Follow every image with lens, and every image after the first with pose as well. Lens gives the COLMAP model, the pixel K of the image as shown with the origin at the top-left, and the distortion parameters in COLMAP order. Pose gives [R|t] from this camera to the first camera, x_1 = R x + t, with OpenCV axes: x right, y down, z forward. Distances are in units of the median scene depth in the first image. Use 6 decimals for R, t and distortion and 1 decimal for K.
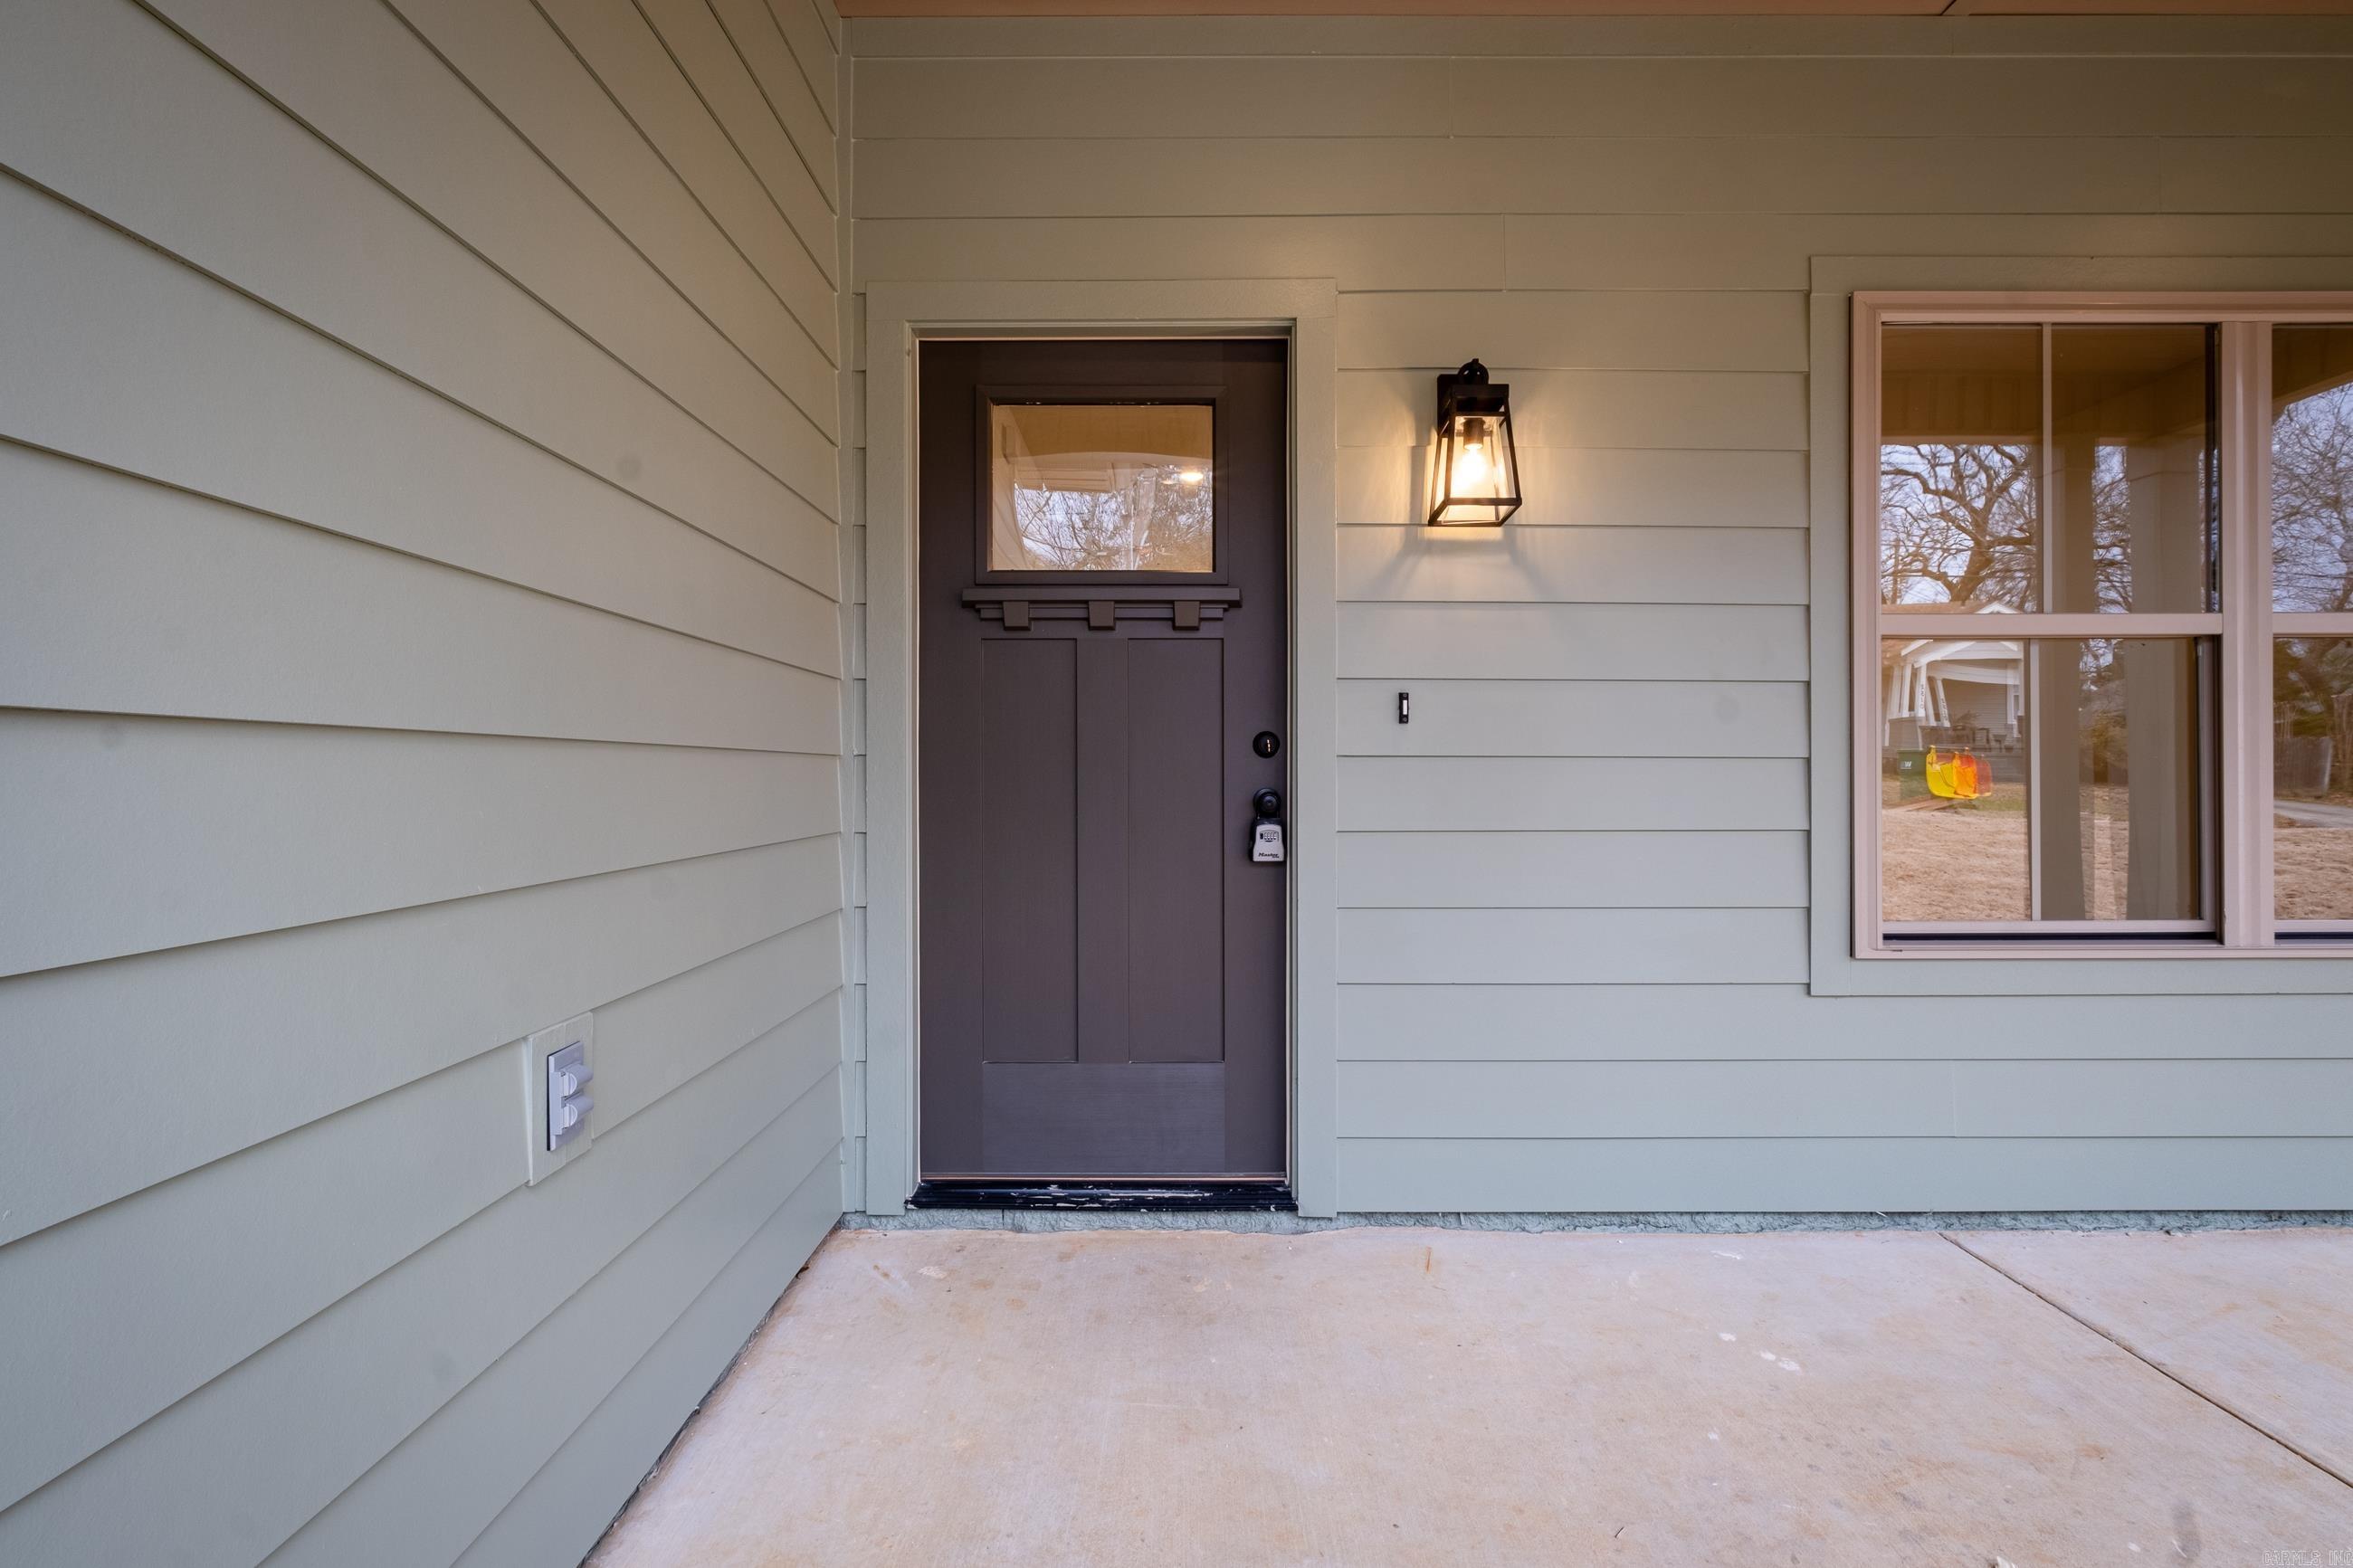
lens RADIAL K [[1032.9, 0, 1127.2], [0, 1032.9, 777.2], [0, 0, 1]] dist [0.000182, -0.001618]
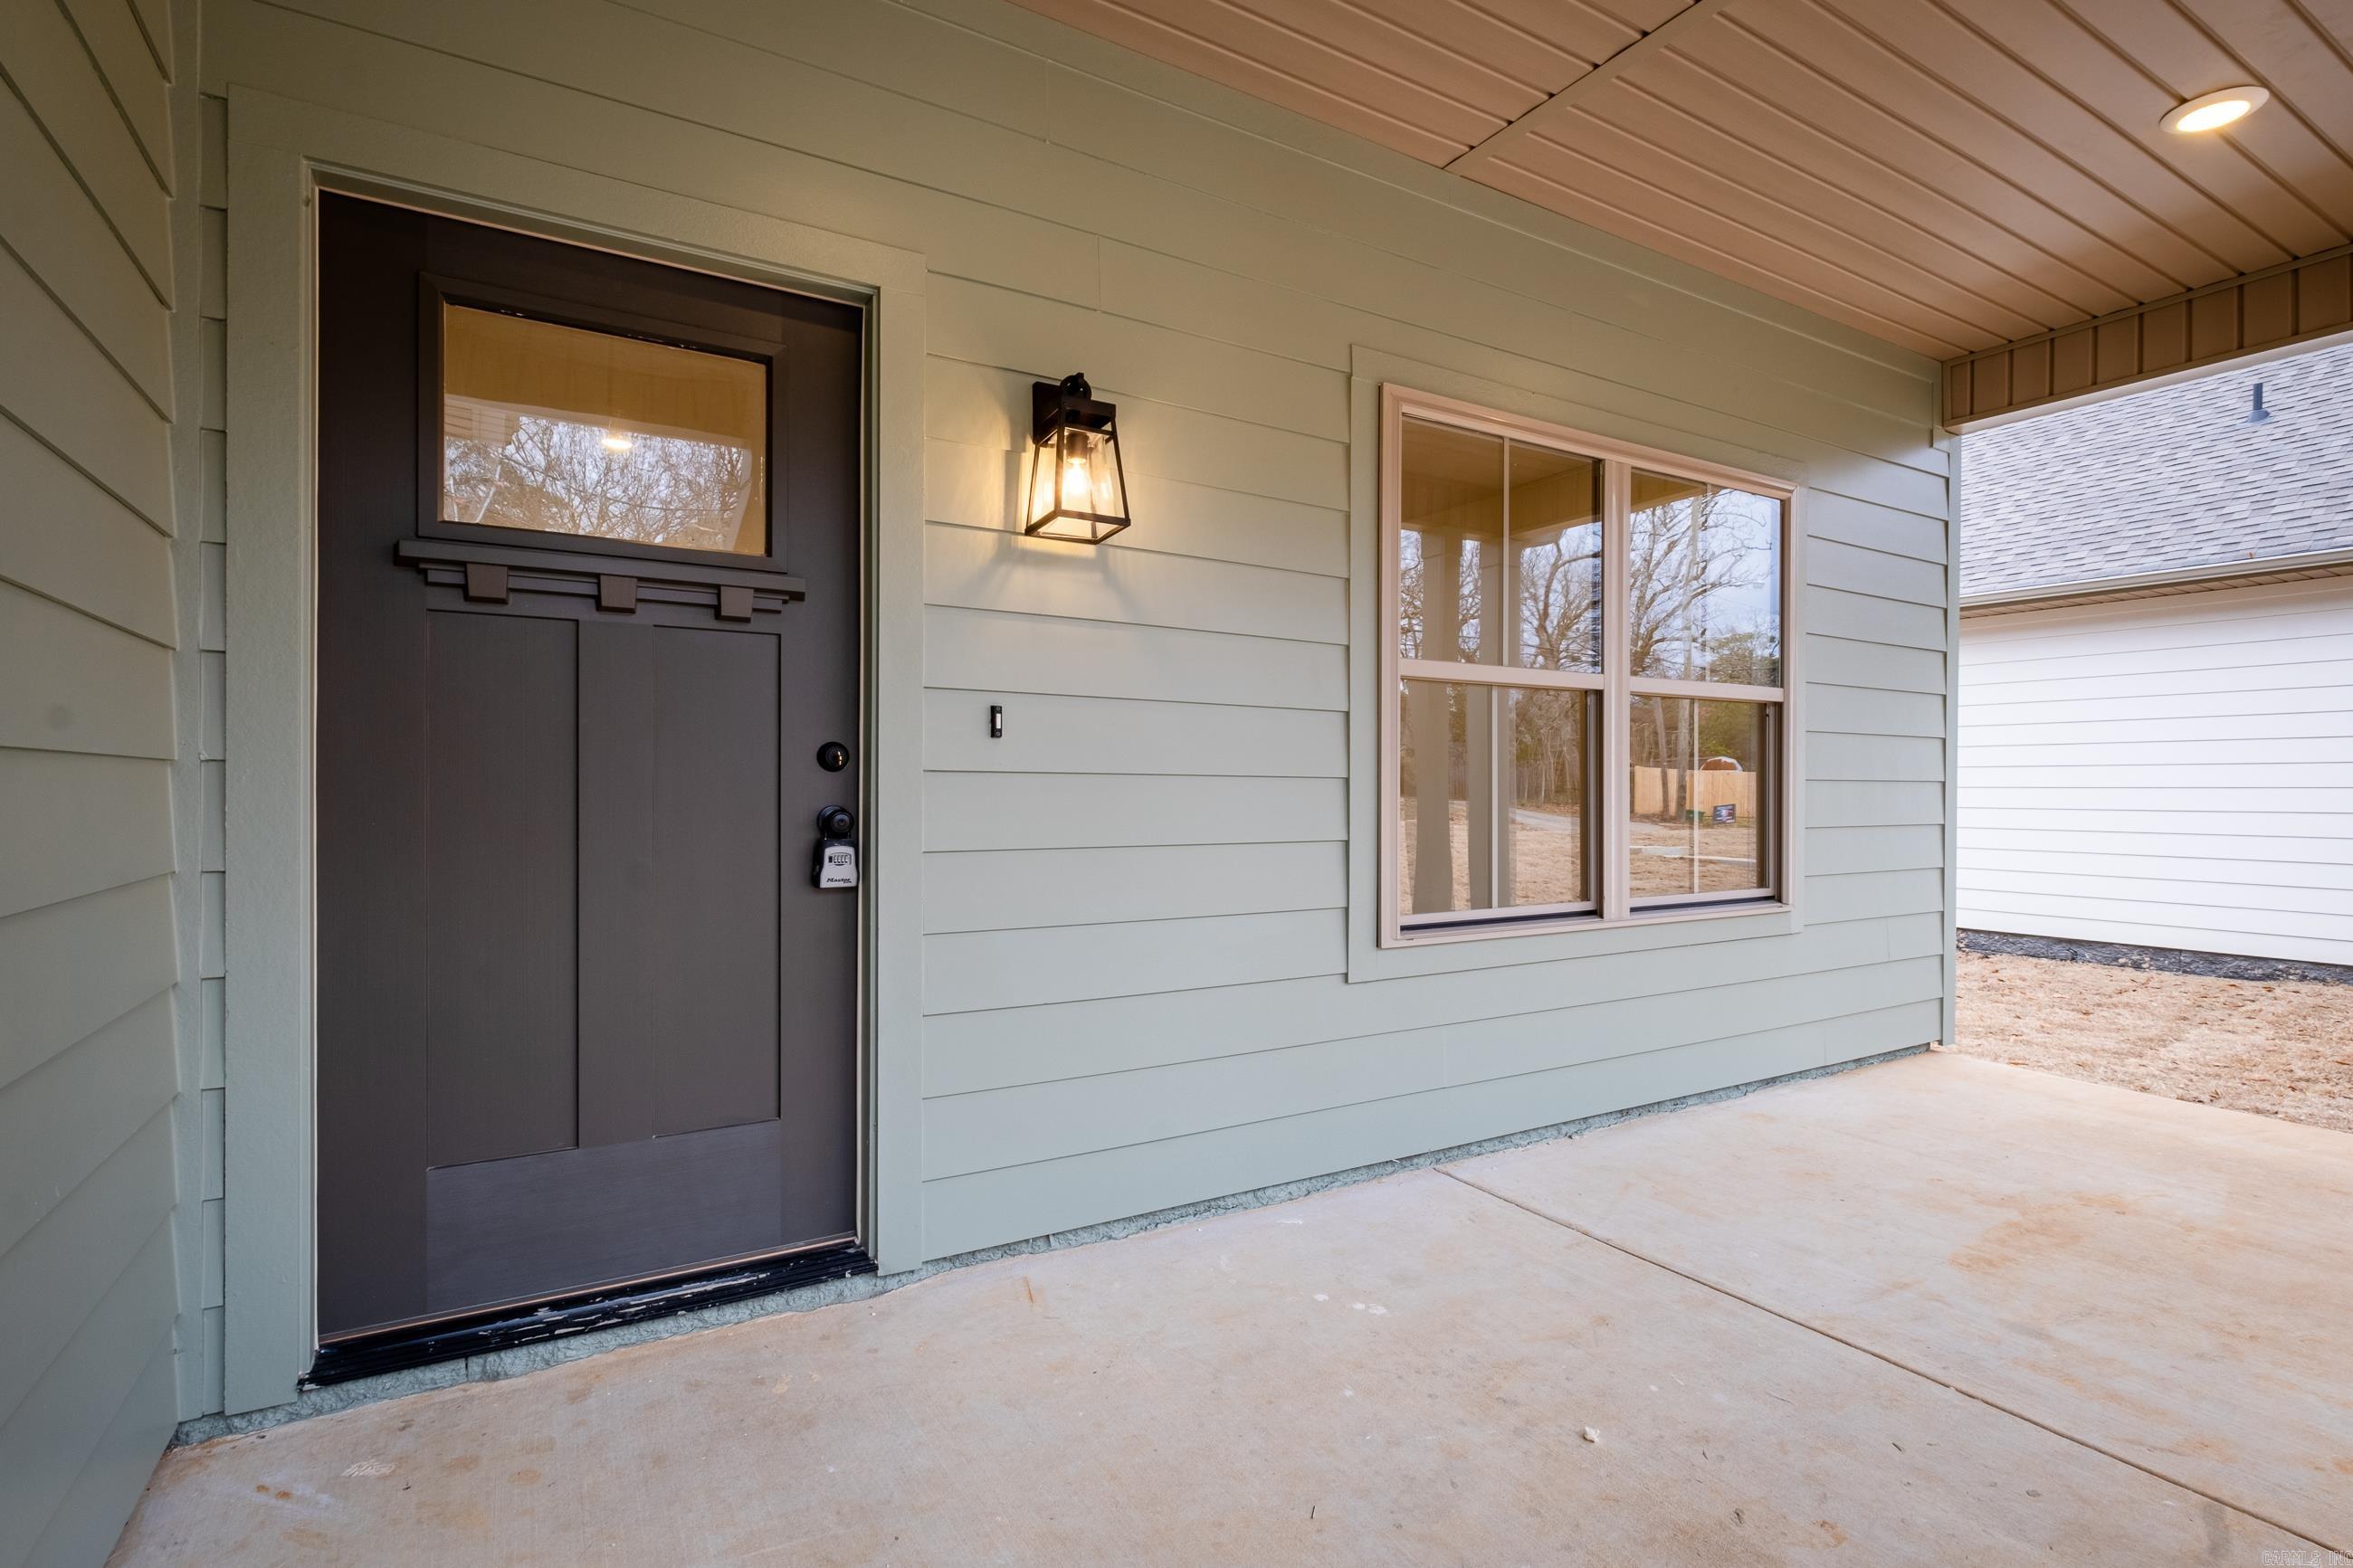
lens RADIAL K [[1047.3, 0, 1085.1], [0, 1047.3, 792.5], [0, 0, 1]] dist [-0.000608, -0.001426]
pose [[0.854767, 0.001130, 0.519011, -0.160362], [-0.002235, 0.999996, 0.001504, -0.002801], [-0.519007, -0.002446, 0.854766, 0.120885]]
